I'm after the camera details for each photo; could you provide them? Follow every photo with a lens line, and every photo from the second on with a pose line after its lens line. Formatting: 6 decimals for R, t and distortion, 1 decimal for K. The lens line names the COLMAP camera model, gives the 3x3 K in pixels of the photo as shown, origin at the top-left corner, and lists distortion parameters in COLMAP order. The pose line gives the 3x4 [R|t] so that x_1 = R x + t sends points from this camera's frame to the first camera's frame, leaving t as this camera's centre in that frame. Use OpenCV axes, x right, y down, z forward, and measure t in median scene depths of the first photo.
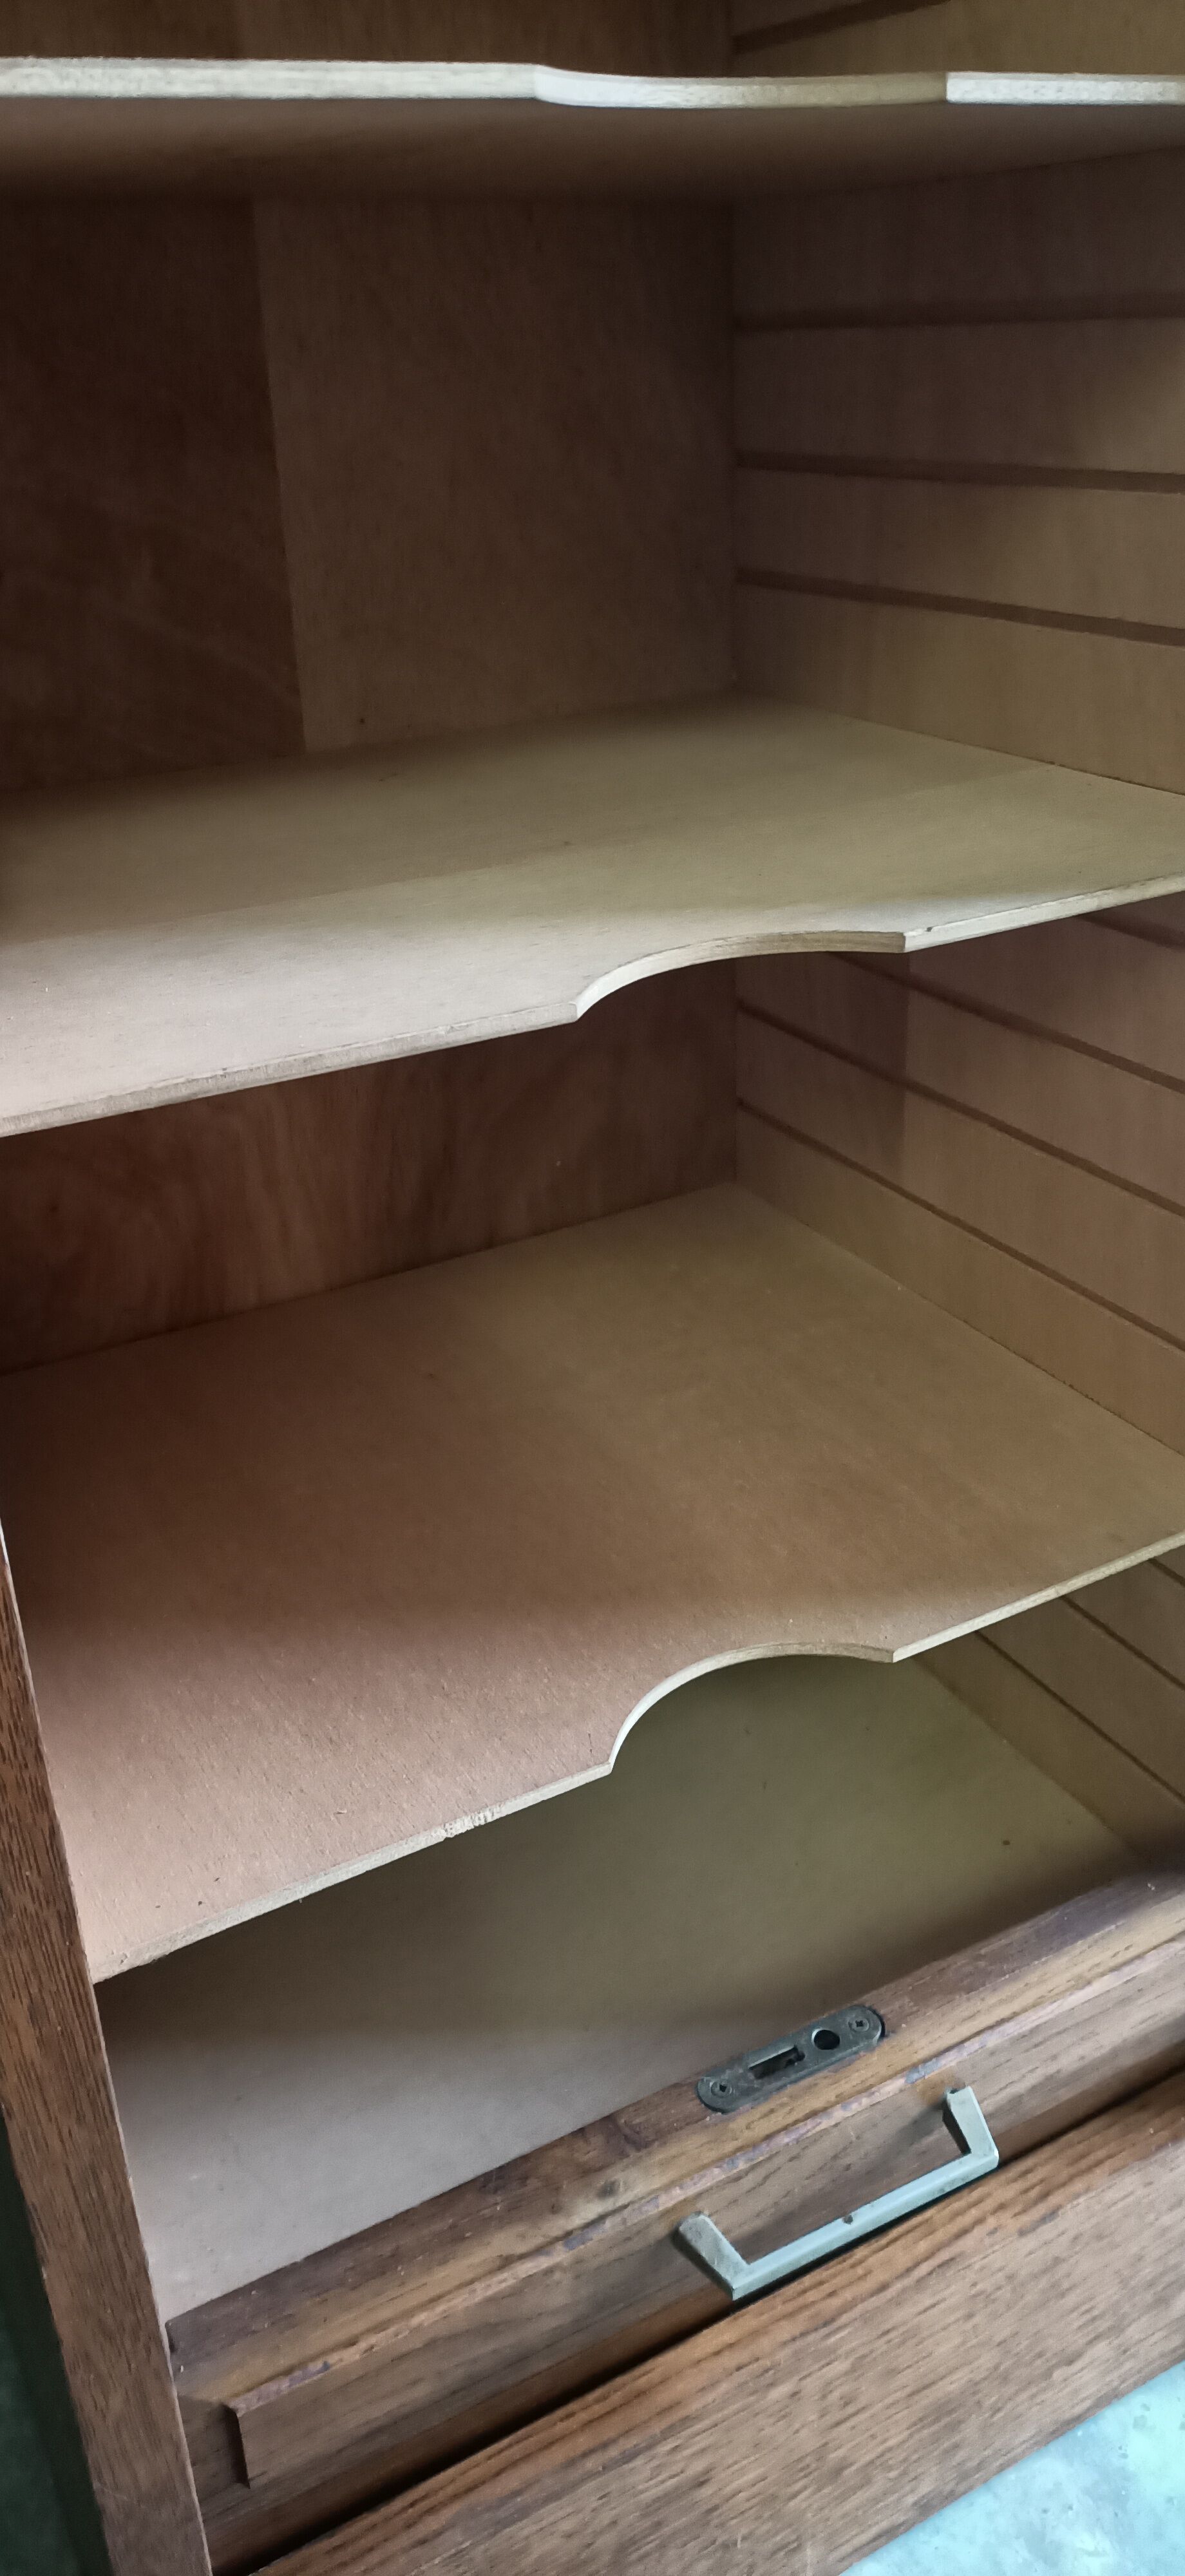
lens RADIAL K [[1944.2, 0, 585.4], [0, 1944.2, 1301.7], [0, 0, 1]] dist [0.029876, -0.018882]
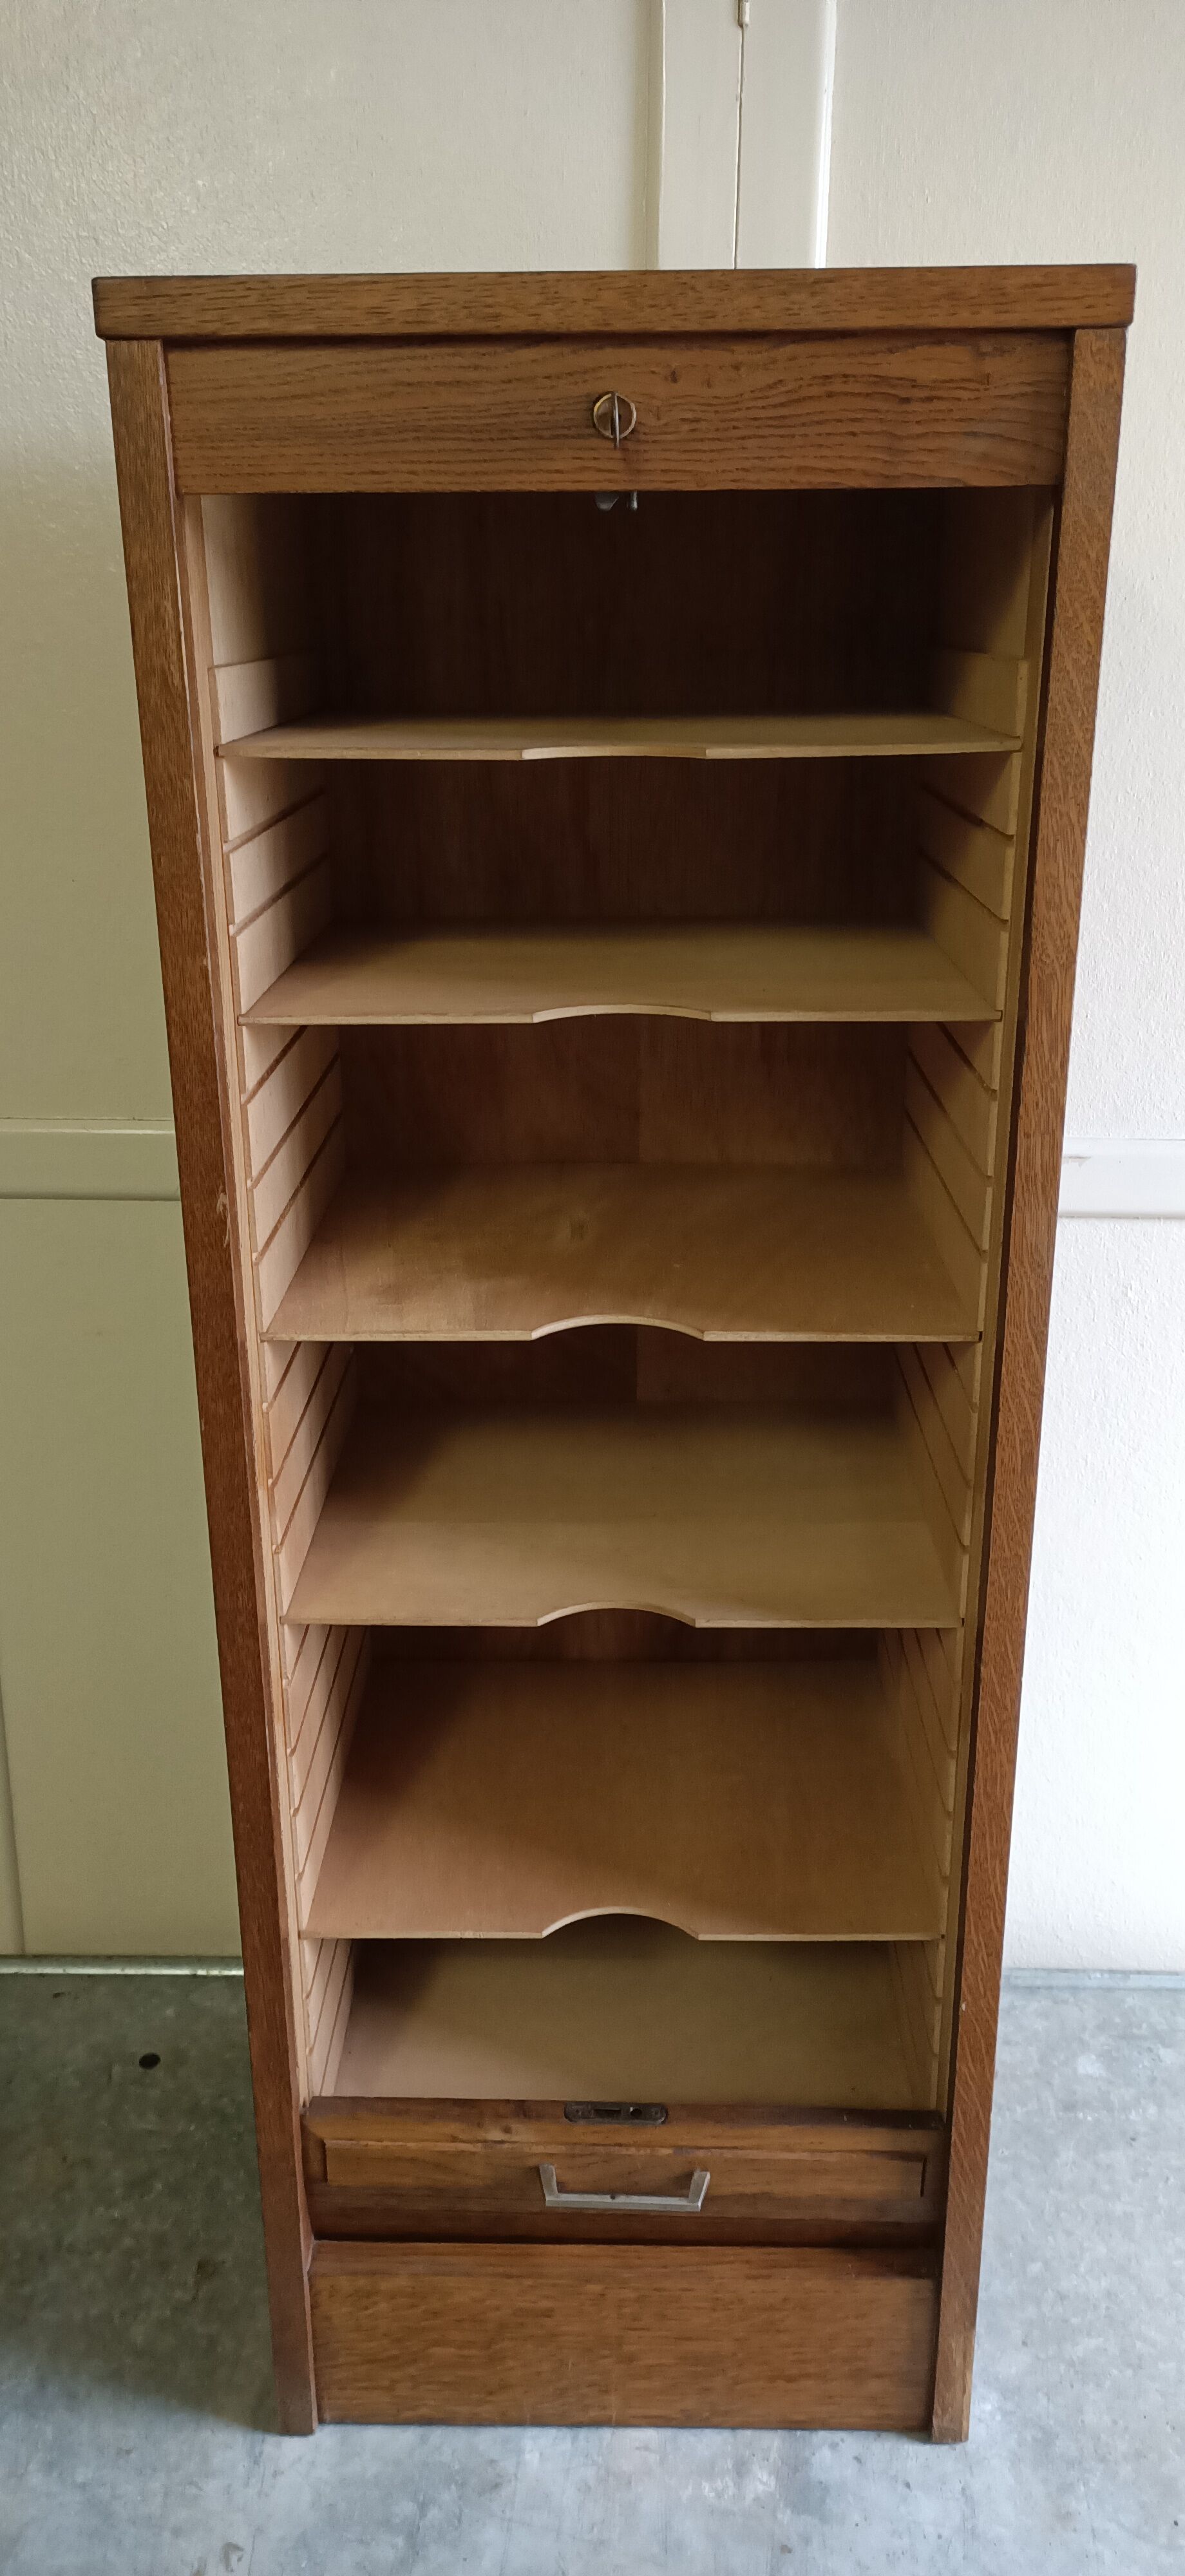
lens RADIAL K [[1944.2, 0, 583.8], [0, 1944.2, 1279.0], [0, 0, 1]] dist [0.029876, -0.018882]
pose [[0.865982, 0.198853, -0.458839, 0.849167], [-0.247030, 0.967879, -0.046766, -0.361018], [0.434800, 0.153846, 0.887288, -0.983269]]
